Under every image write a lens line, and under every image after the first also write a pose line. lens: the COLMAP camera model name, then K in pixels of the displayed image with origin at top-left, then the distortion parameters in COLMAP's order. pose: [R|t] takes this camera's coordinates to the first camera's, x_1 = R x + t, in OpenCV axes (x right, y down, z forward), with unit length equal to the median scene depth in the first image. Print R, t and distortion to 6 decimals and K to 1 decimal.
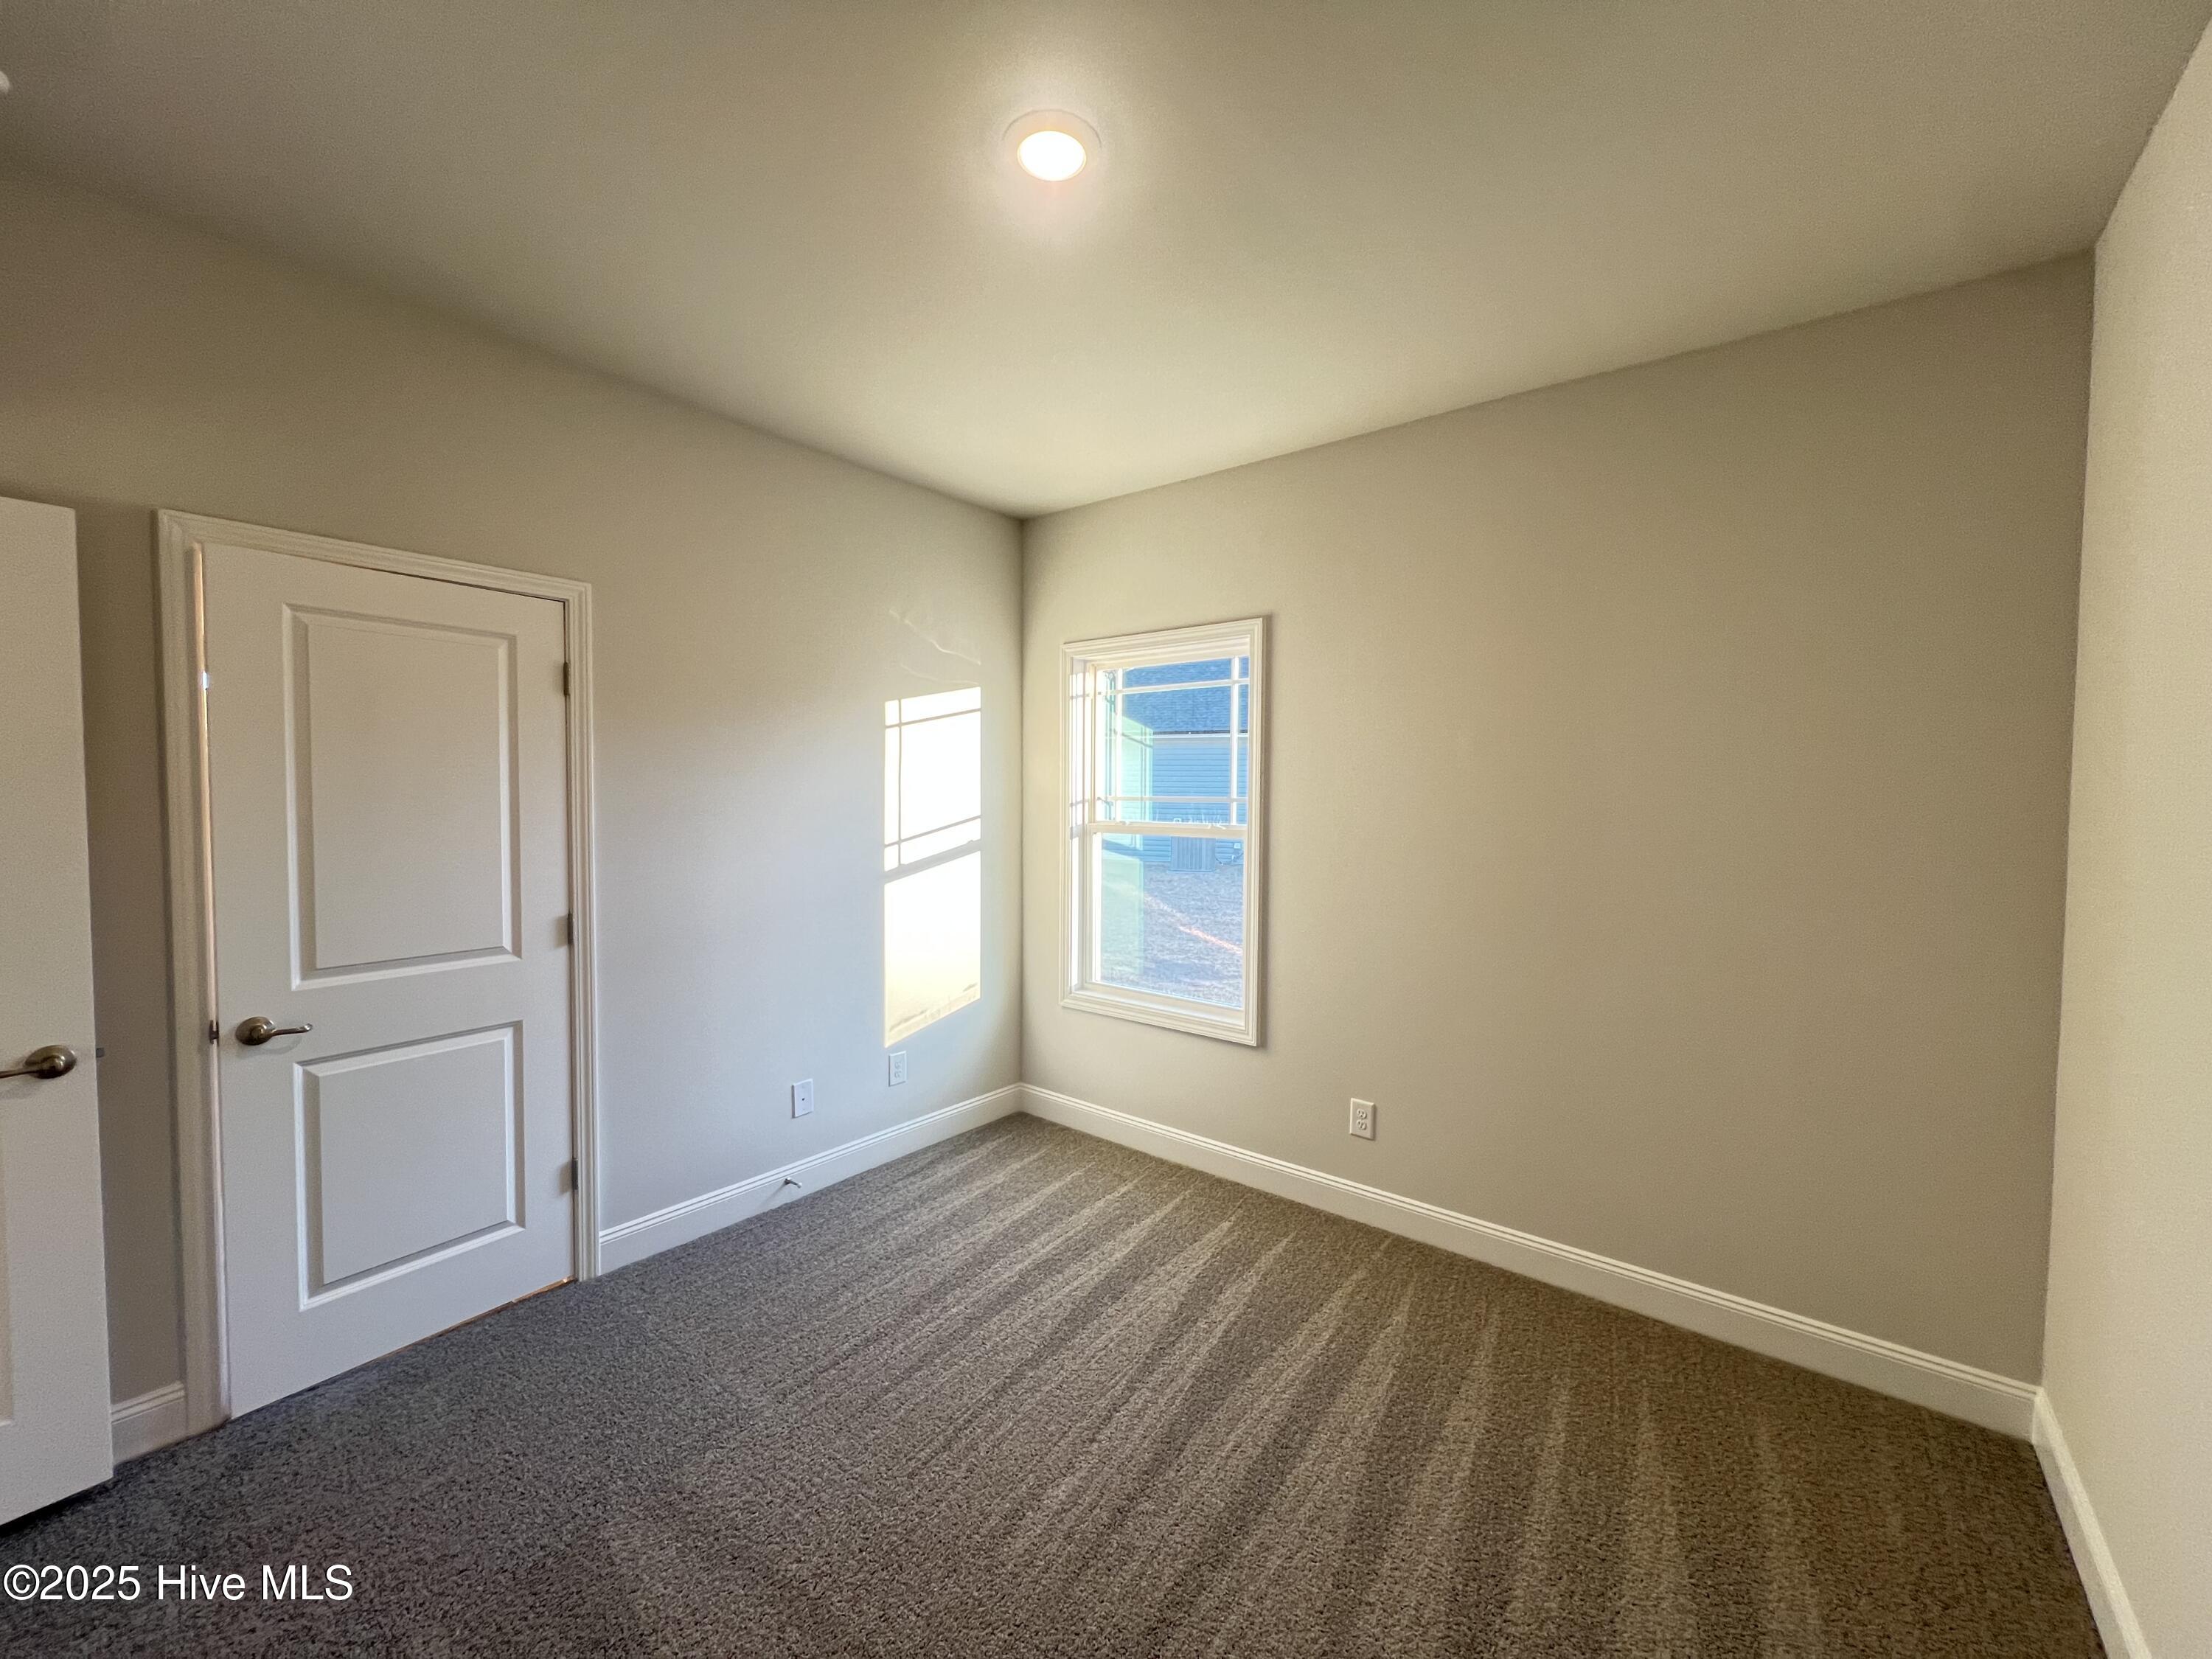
lens RADIAL K [[879.0, 0, 1092.2], [0, 879.0, 823.7], [0, 0, 1]] dist [-0.000885, 0.000810]
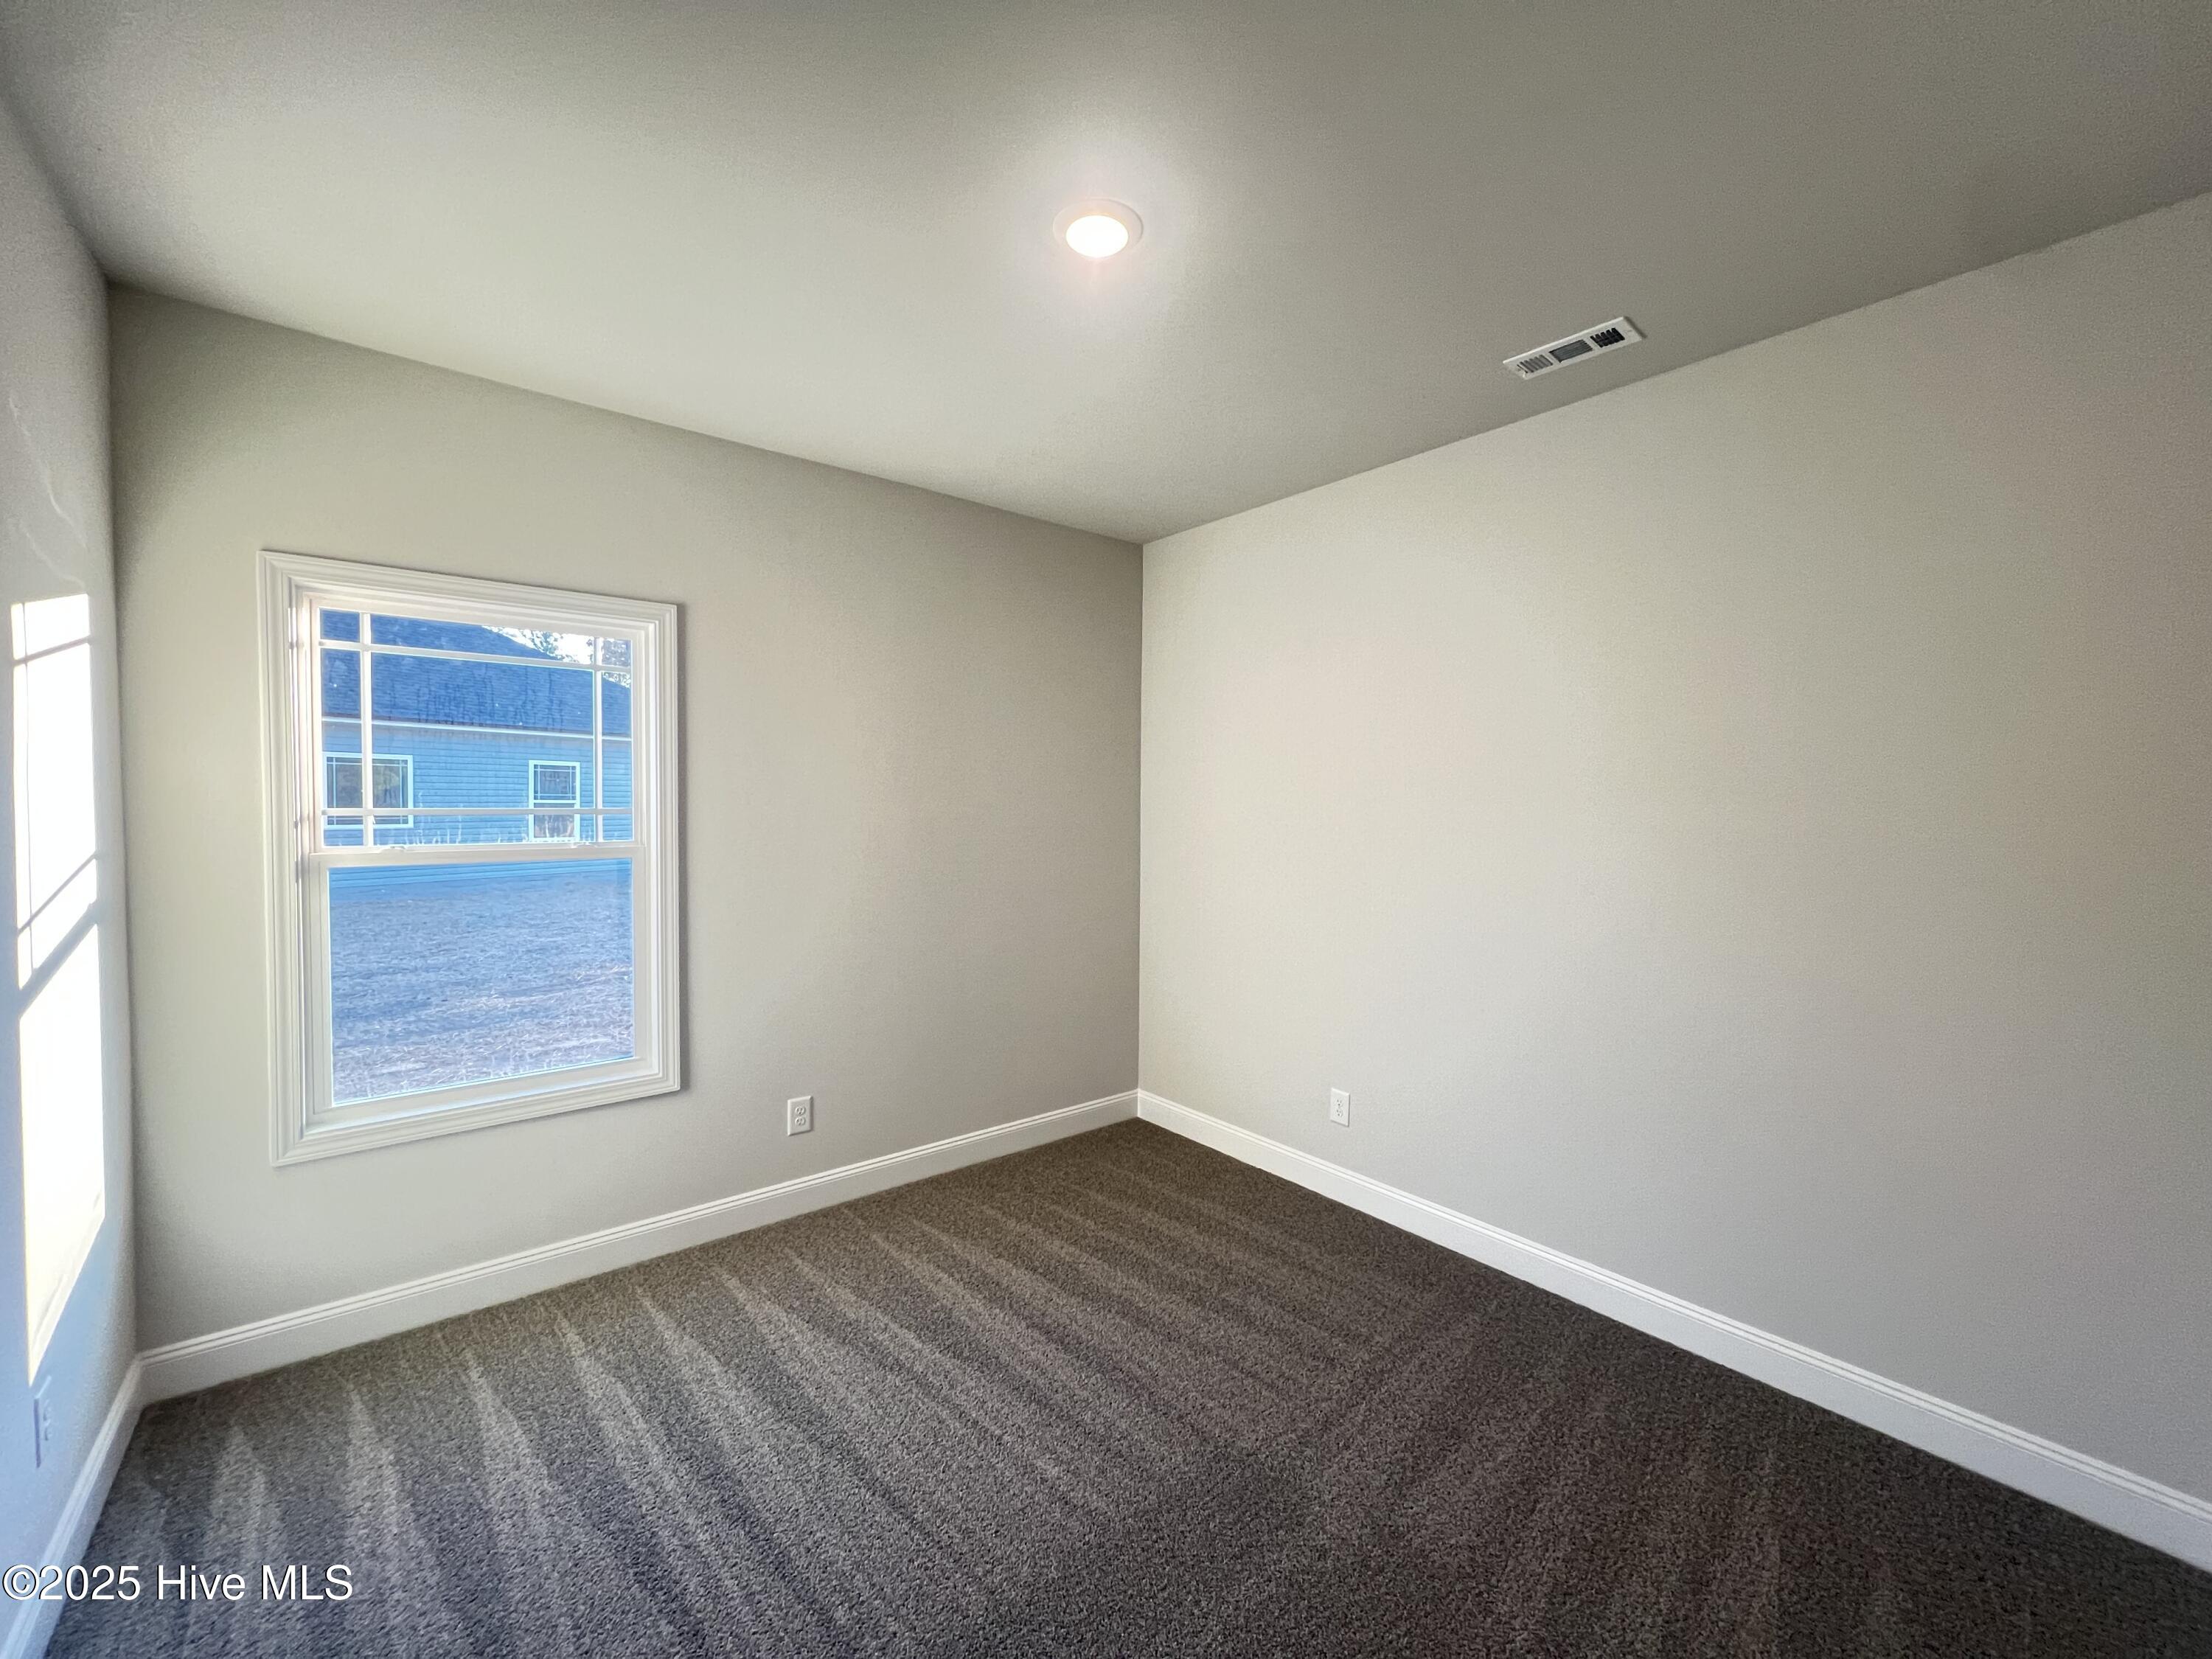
lens RADIAL K [[879.0, 0, 1092.2], [0, 879.0, 823.7], [0, 0, 1]] dist [-0.000885, 0.000810]
pose [[0.221247, -0.030281, 0.974748, -0.575877], [0.039001, 0.998993, 0.022182, -0.016609], [-0.974438, 0.033108, 0.222205, 0.393063]]
